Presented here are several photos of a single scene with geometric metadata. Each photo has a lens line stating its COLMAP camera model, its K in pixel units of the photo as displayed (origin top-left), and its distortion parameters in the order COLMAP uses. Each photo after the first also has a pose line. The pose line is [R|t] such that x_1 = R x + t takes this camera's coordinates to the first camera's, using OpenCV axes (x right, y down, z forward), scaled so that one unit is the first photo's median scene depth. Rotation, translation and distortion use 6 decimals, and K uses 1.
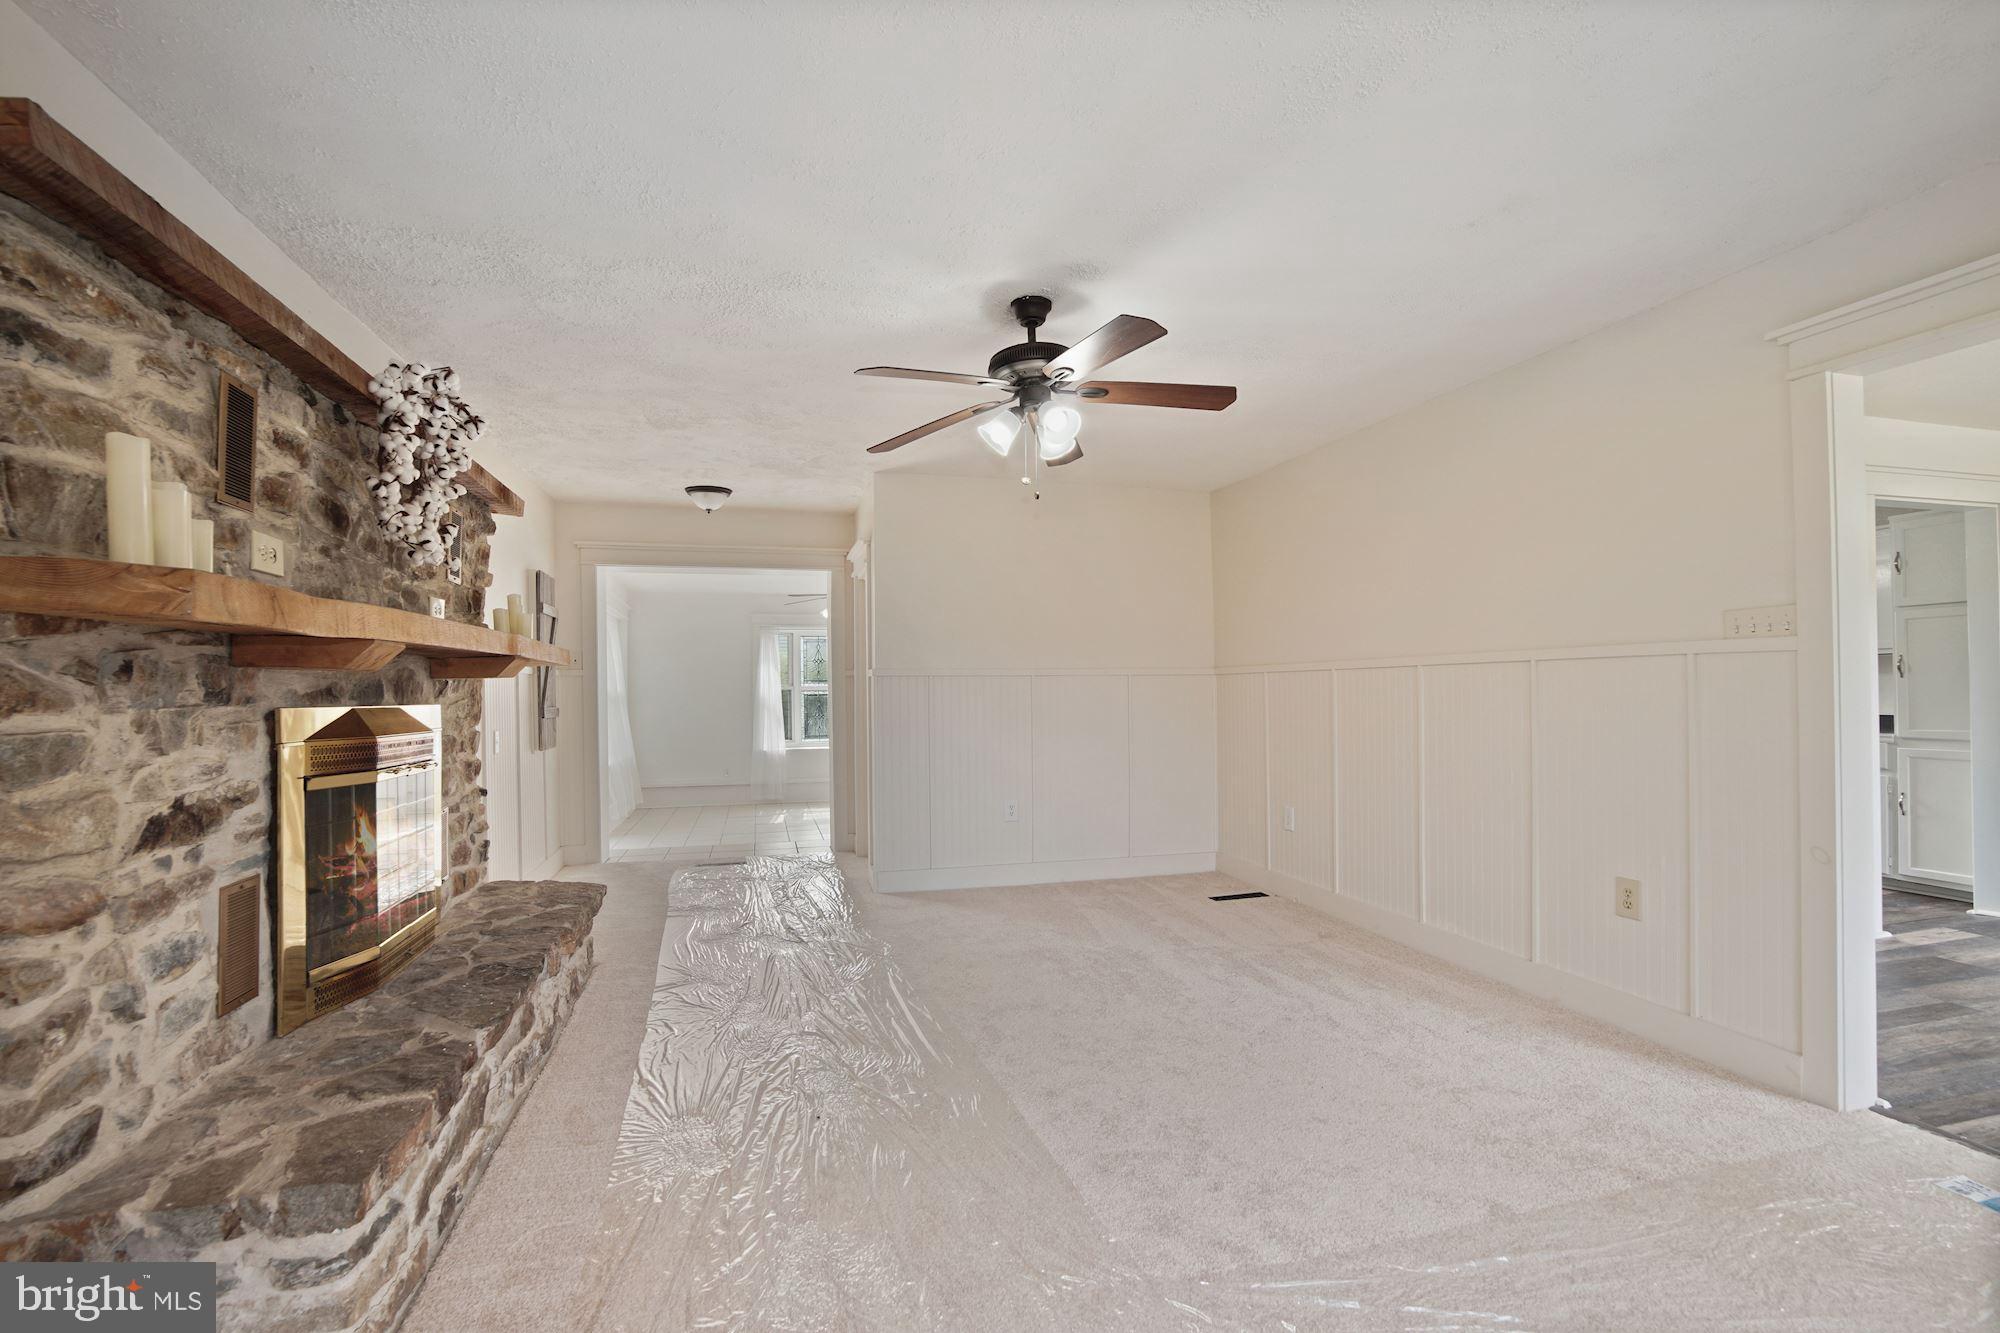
lens RADIAL K [[888.8, 0, 996.4], [0, 888.8, 674.8], [0, 0, 1]] dist [-0.022008, 0.000635]
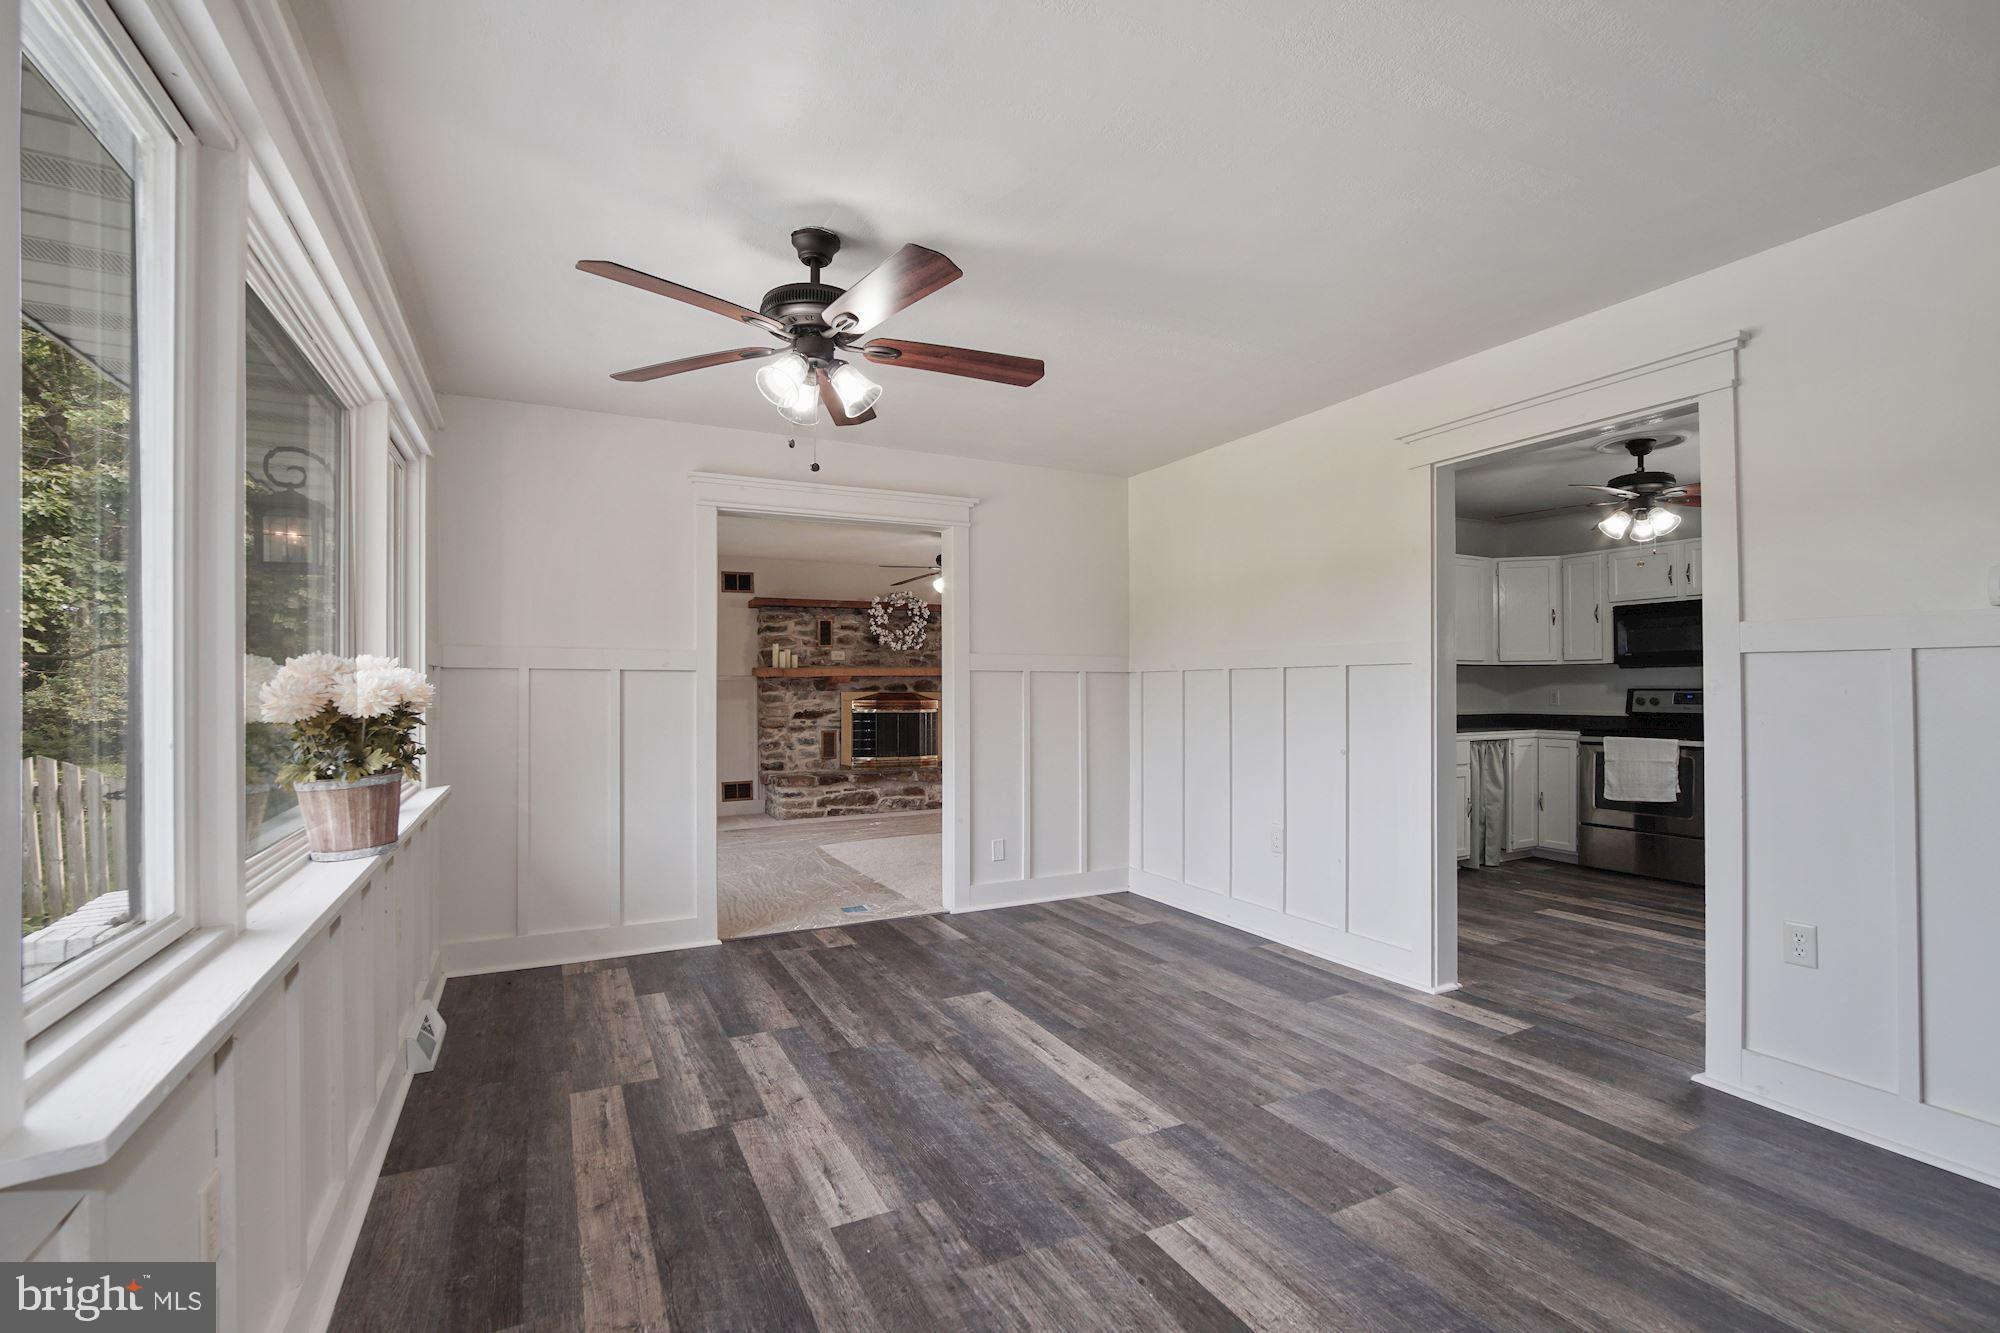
lens RADIAL K [[884.6, 0, 985.5], [0, 884.6, 678.4], [0, 0, 1]] dist [-0.031376, 0.000012]
pose [[0.196411, 0.001578, -0.980520, 3.770963], [0.014647, 0.999882, 0.004543, -0.038796], [0.980412, -0.015254, 0.196365, 0.915515]]
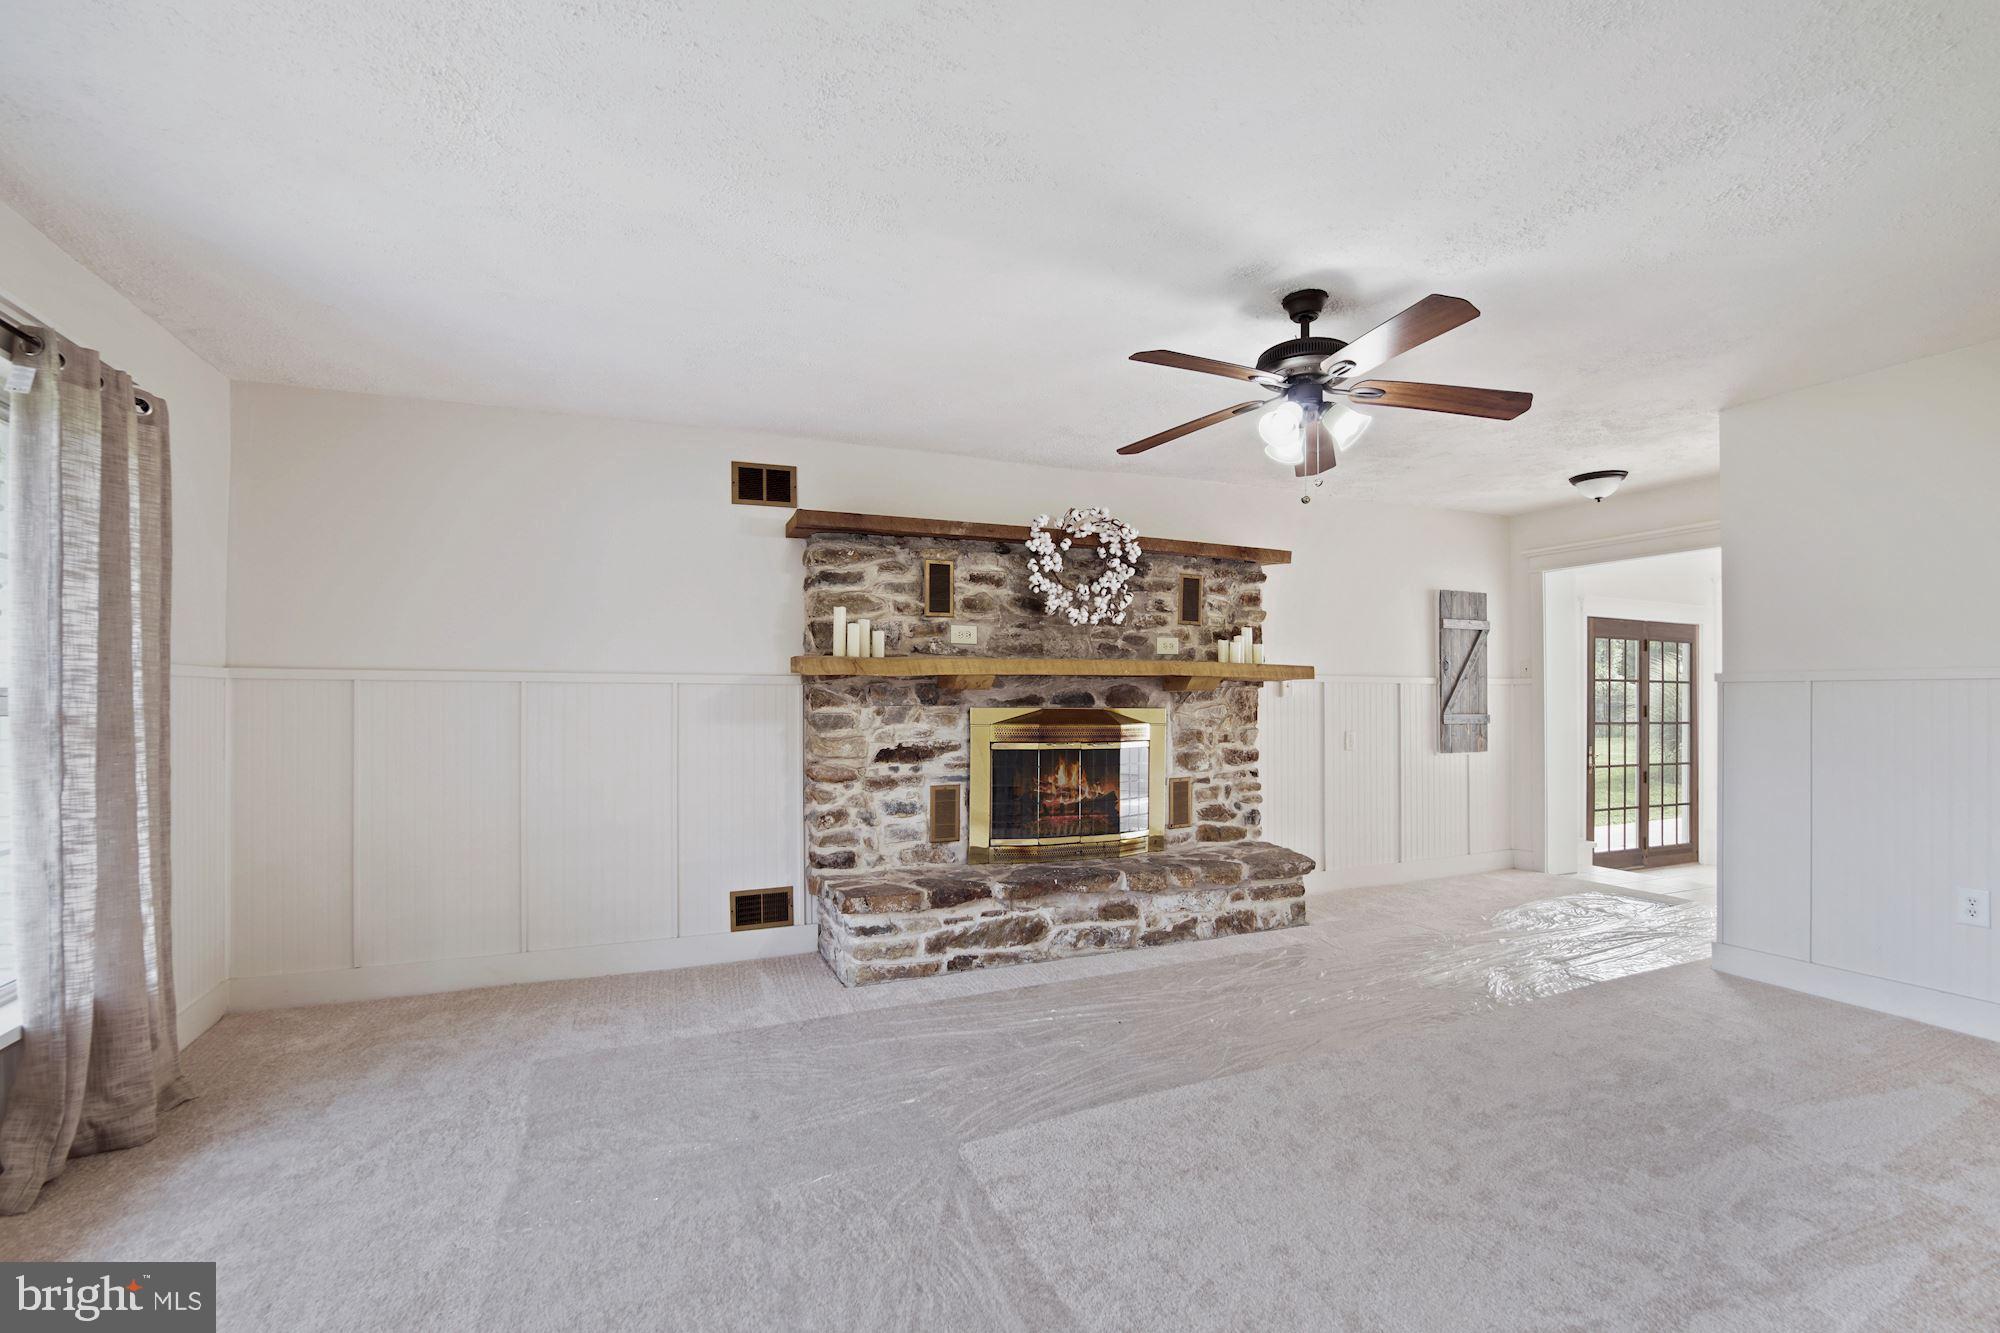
lens RADIAL K [[888.8, 0, 996.4], [0, 888.8, 674.8], [0, 0, 1]] dist [-0.022008, 0.000635]
pose [[0.145072, -0.012663, -0.989340, 1.401260], [0.011848, 0.999869, -0.011060, -0.016976], [0.989350, -0.010117, 0.145203, 0.816193]]
